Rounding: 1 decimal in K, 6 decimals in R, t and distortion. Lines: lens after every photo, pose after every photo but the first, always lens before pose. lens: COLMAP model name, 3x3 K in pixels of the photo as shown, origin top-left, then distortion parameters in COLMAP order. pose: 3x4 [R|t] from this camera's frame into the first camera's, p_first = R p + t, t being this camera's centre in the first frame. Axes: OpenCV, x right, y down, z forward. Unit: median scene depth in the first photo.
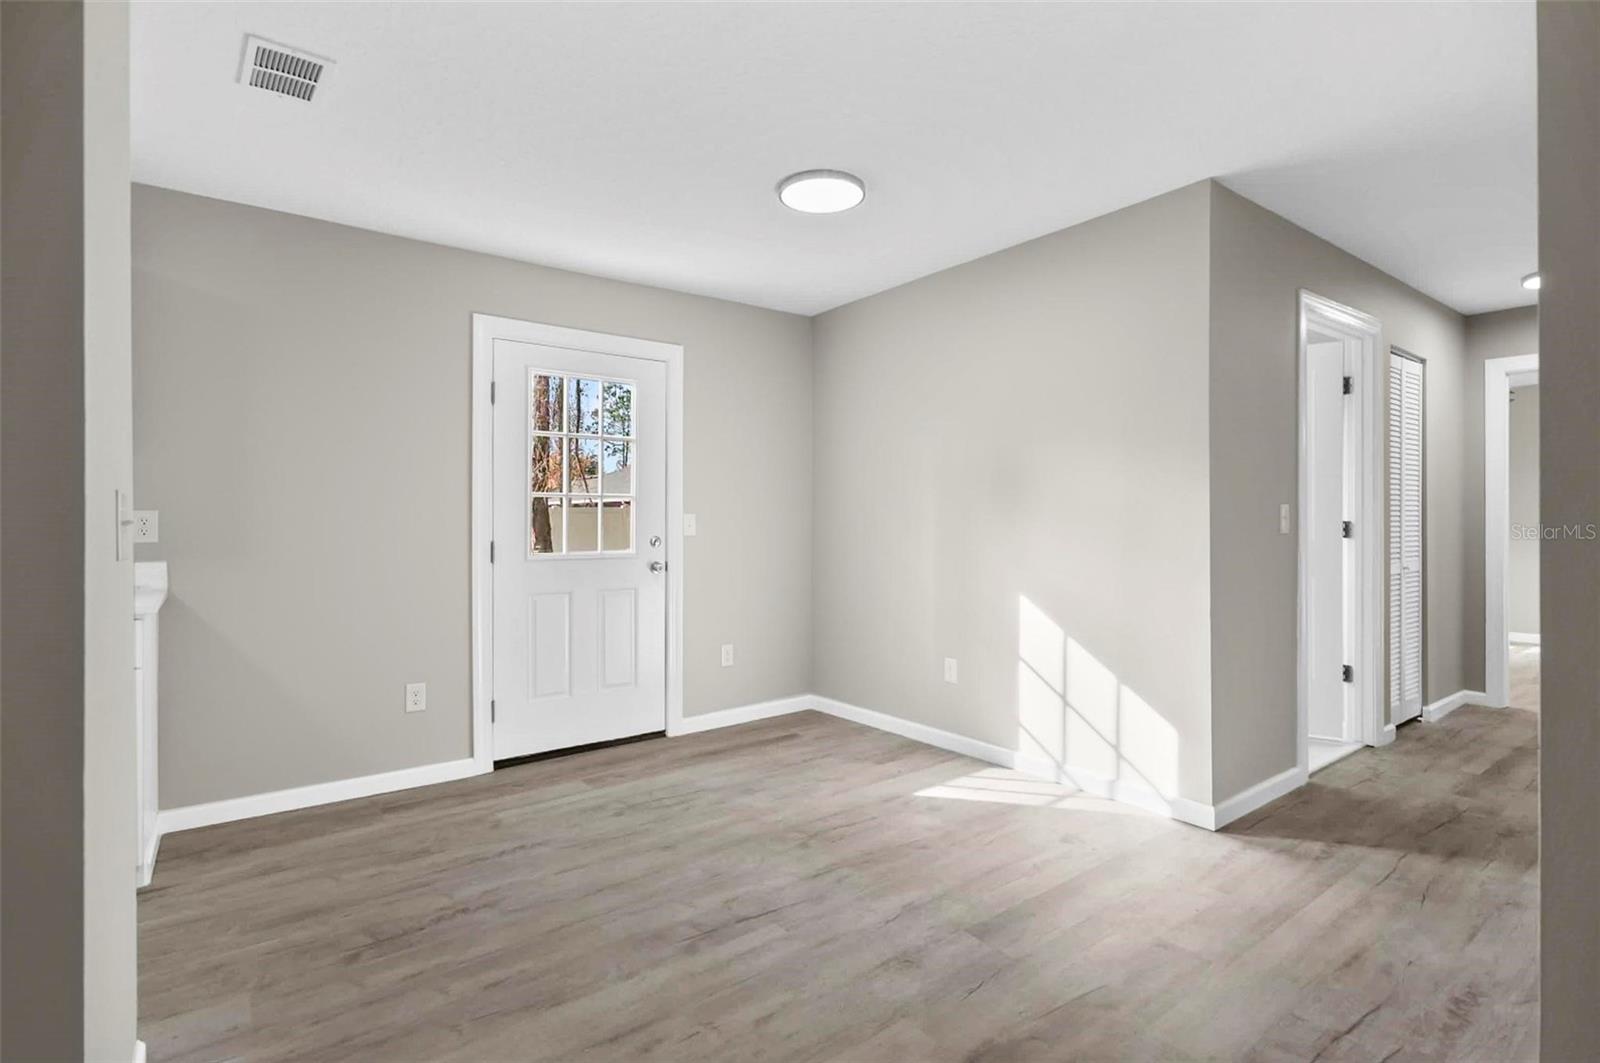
lens RADIAL K [[773.6, 0, 810.0], [0, 773.6, 519.3], [0, 0, 1]] dist [0.000585, 0.000467]
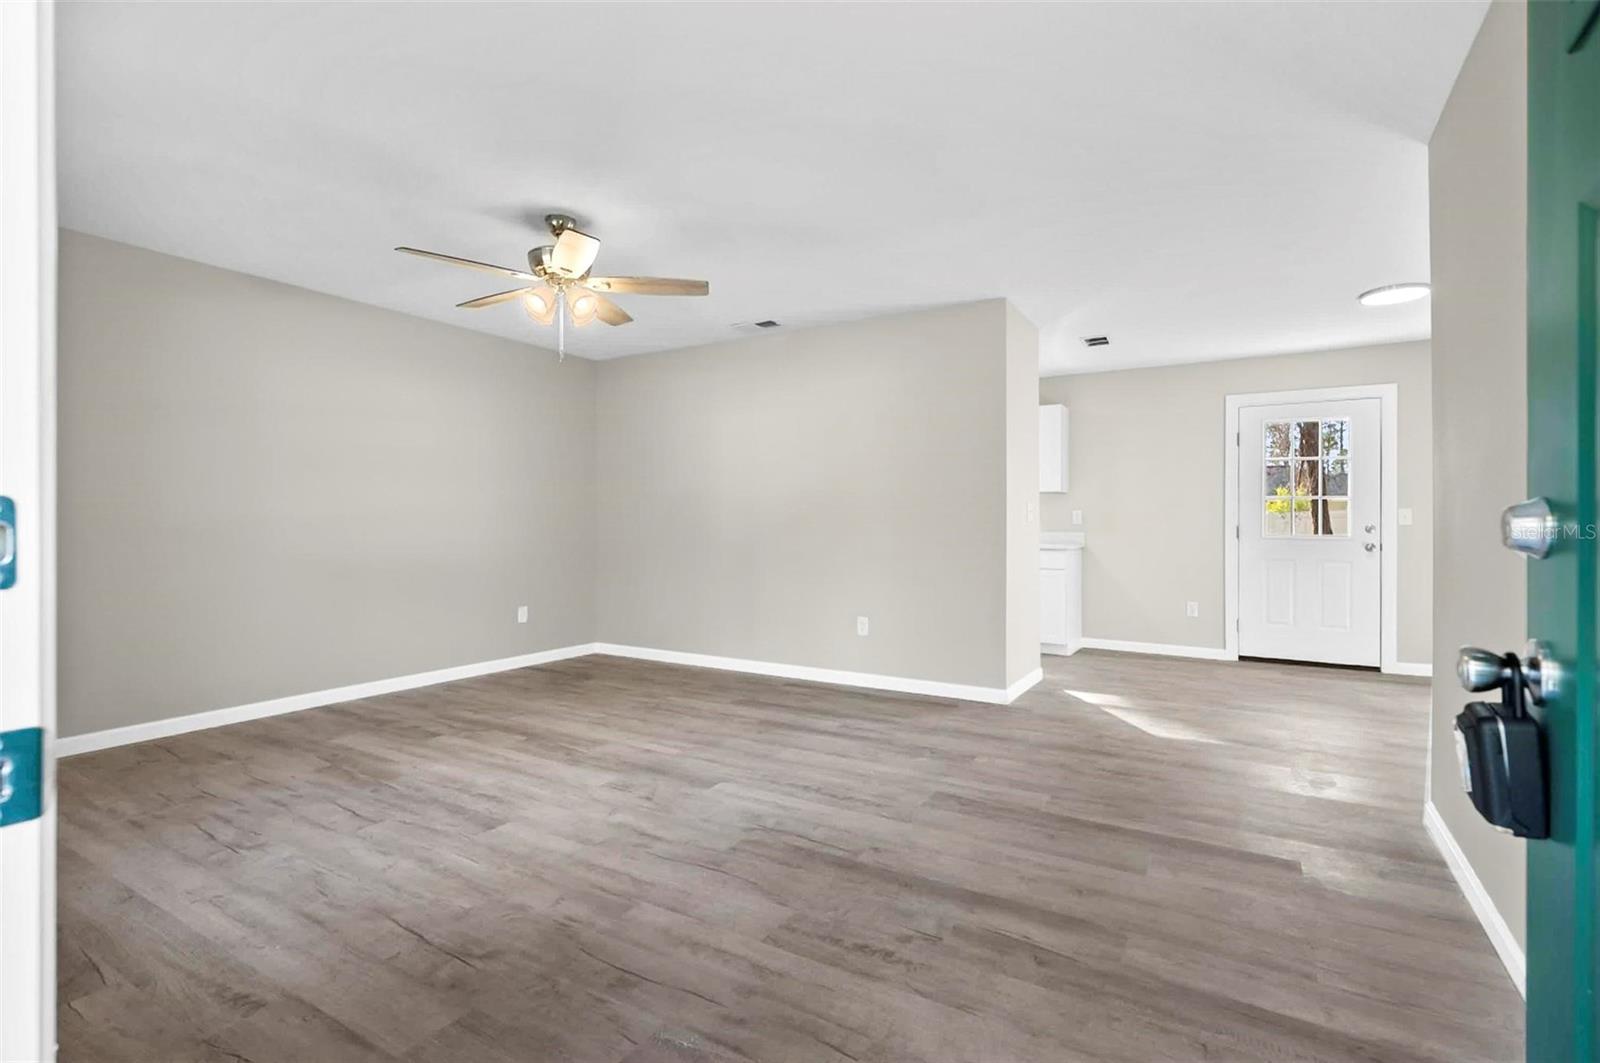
lens RADIAL K [[741.6, 0, 805.7], [0, 741.6, 522.2], [0, 0, 1]] dist [0.007047, 0.000319]
pose [[0.366495, 0.001712, -0.930418, 0.859371], [-0.004945, 0.999988, -0.000108, 0.027579], [0.930407, 0.004640, 0.366499, -0.550420]]
